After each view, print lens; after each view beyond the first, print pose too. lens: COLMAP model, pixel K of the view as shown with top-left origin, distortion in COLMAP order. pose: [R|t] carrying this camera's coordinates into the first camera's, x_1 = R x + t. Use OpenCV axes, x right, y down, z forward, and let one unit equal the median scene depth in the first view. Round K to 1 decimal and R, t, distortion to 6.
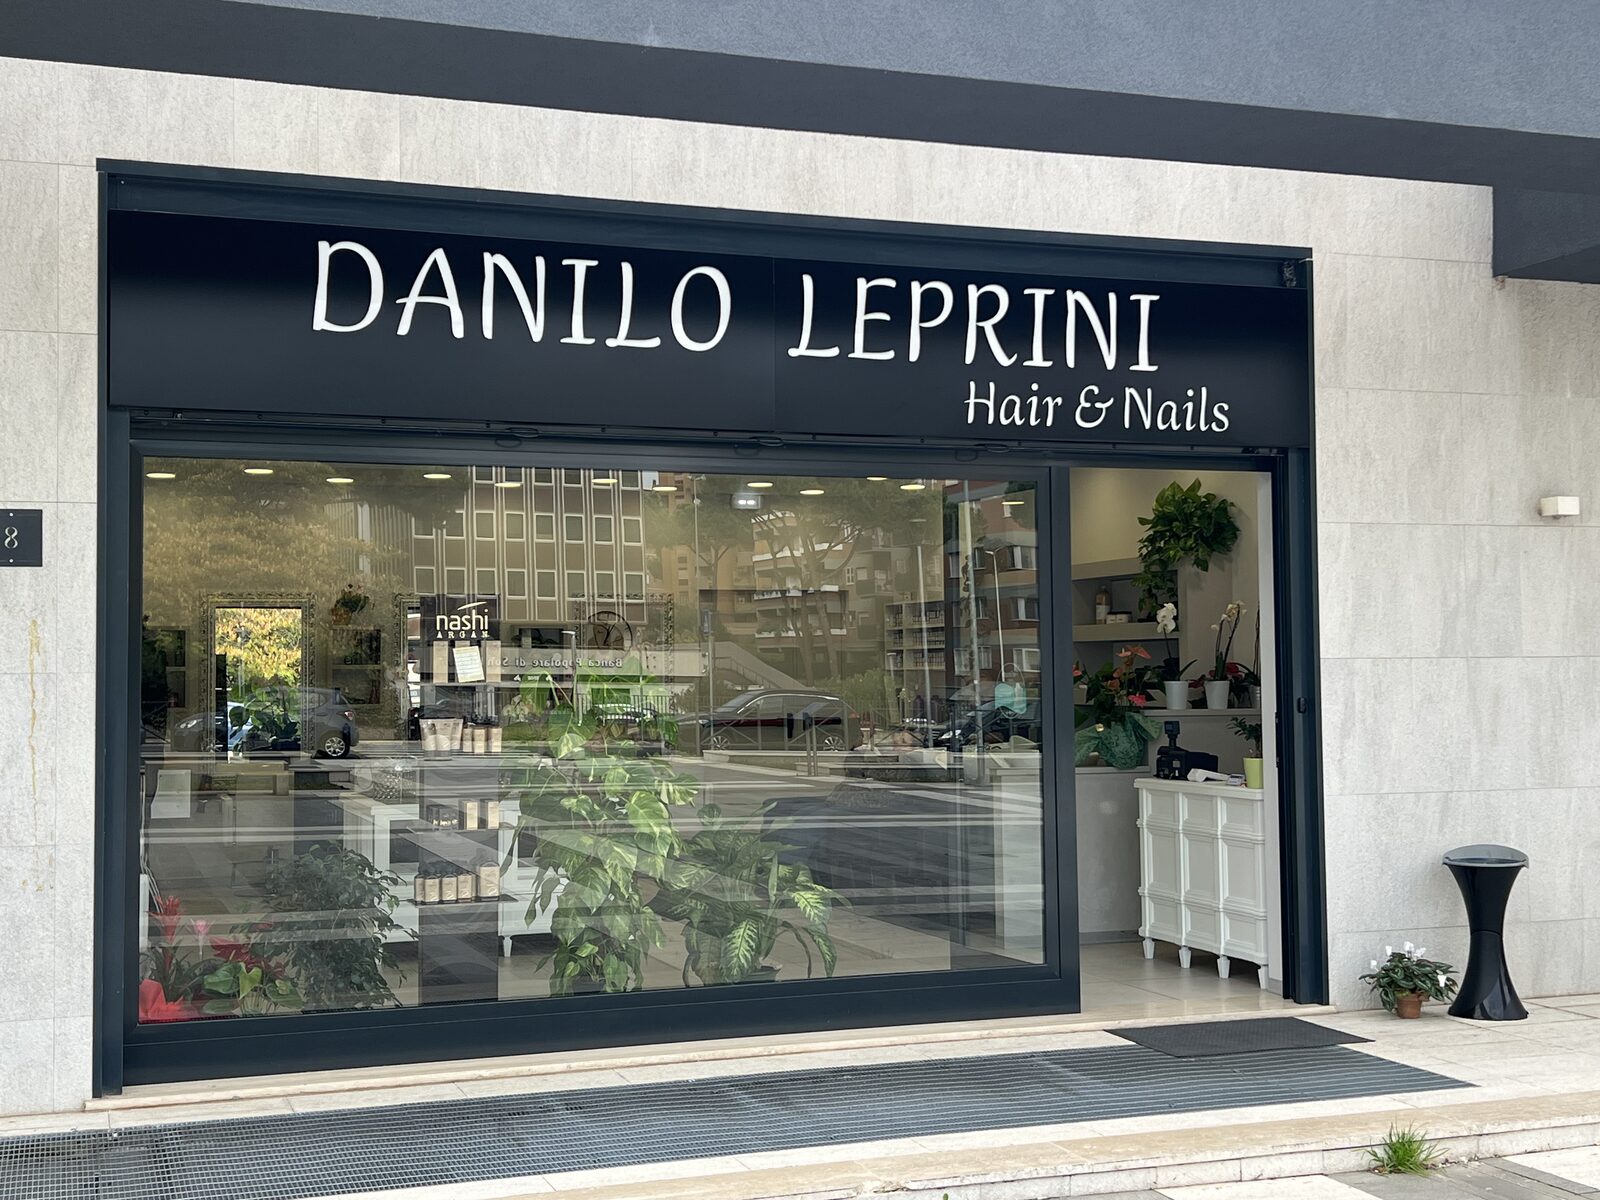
lens RADIAL K [[2023.3, 0, 800.0], [0, 2023.3, 600.0], [0, 0, 1]] dist [0.178437, -0.493332]
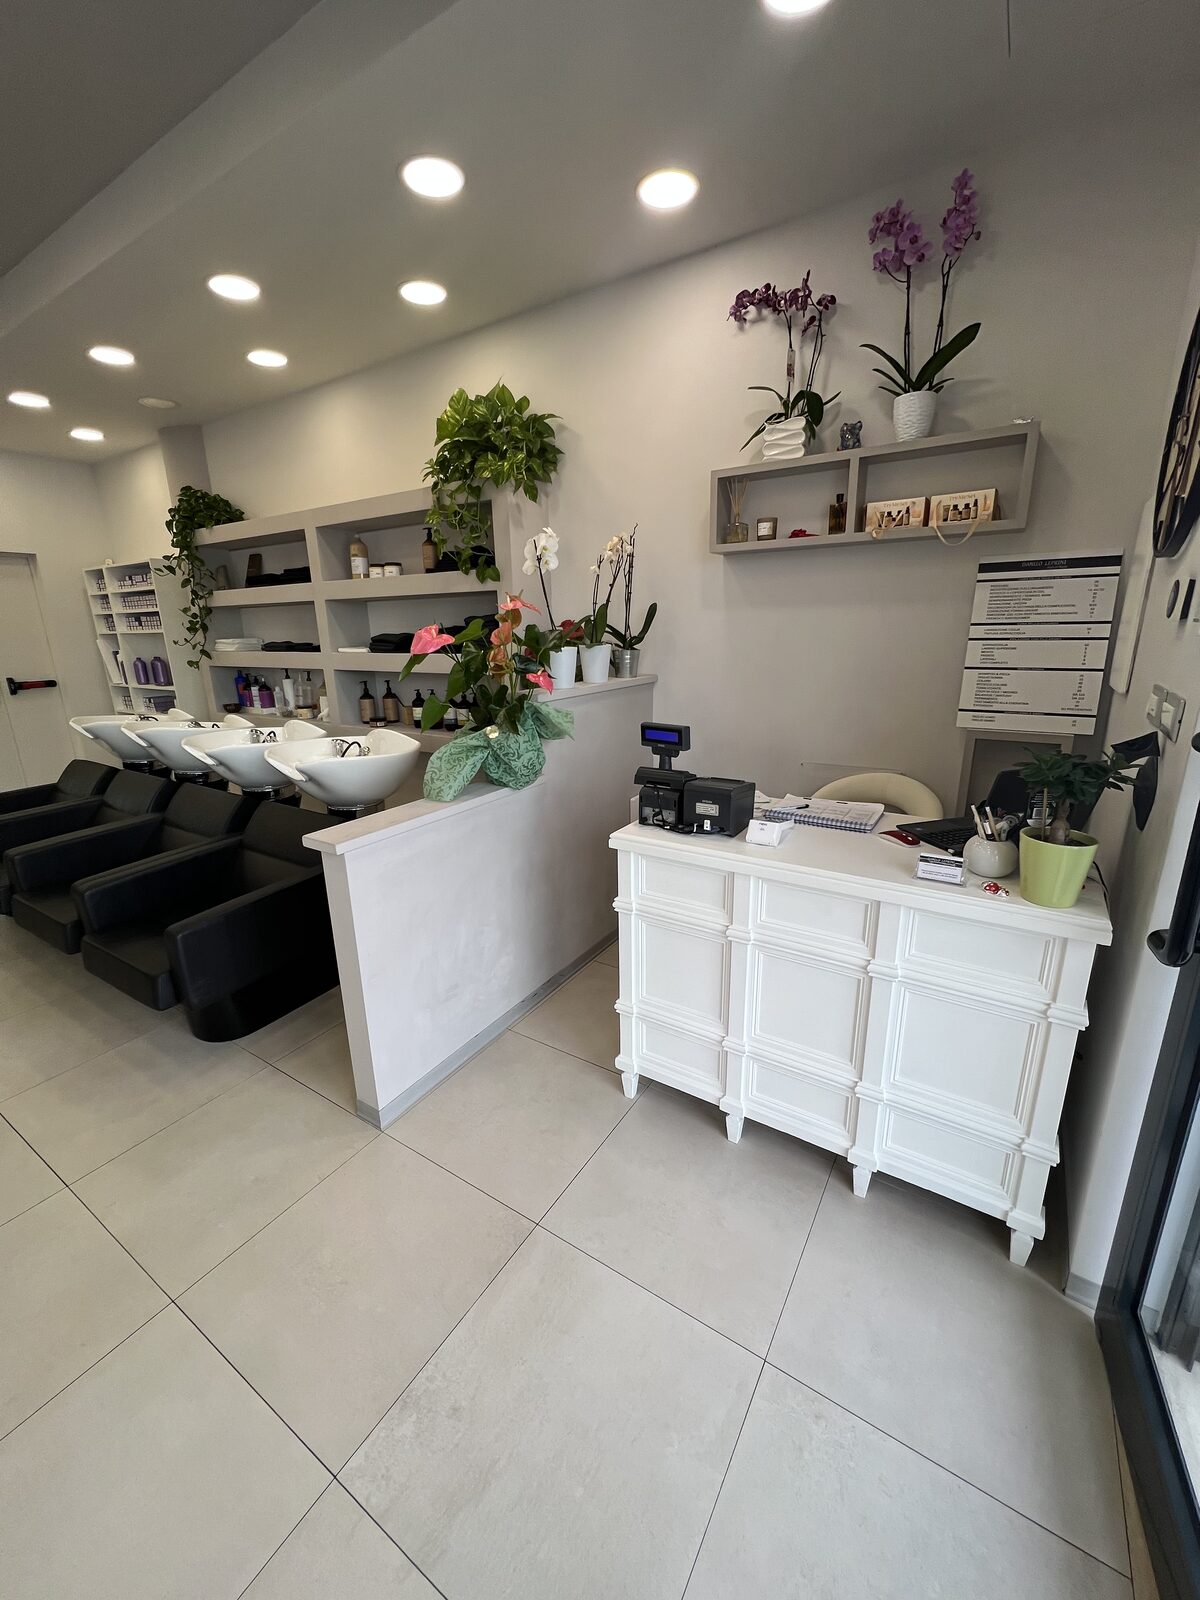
lens RADIAL K [[643.8, 0, 600.0], [0, 643.8, 800.0], [0, 0, 1]] dist [-0.003991, -0.000917]
pose [[0.790517, -0.167565, 0.589071, 0.073412], [-0.010935, 0.957828, 0.287135, 0.034943], [-0.612343, -0.233427, 0.755347, 1.072440]]
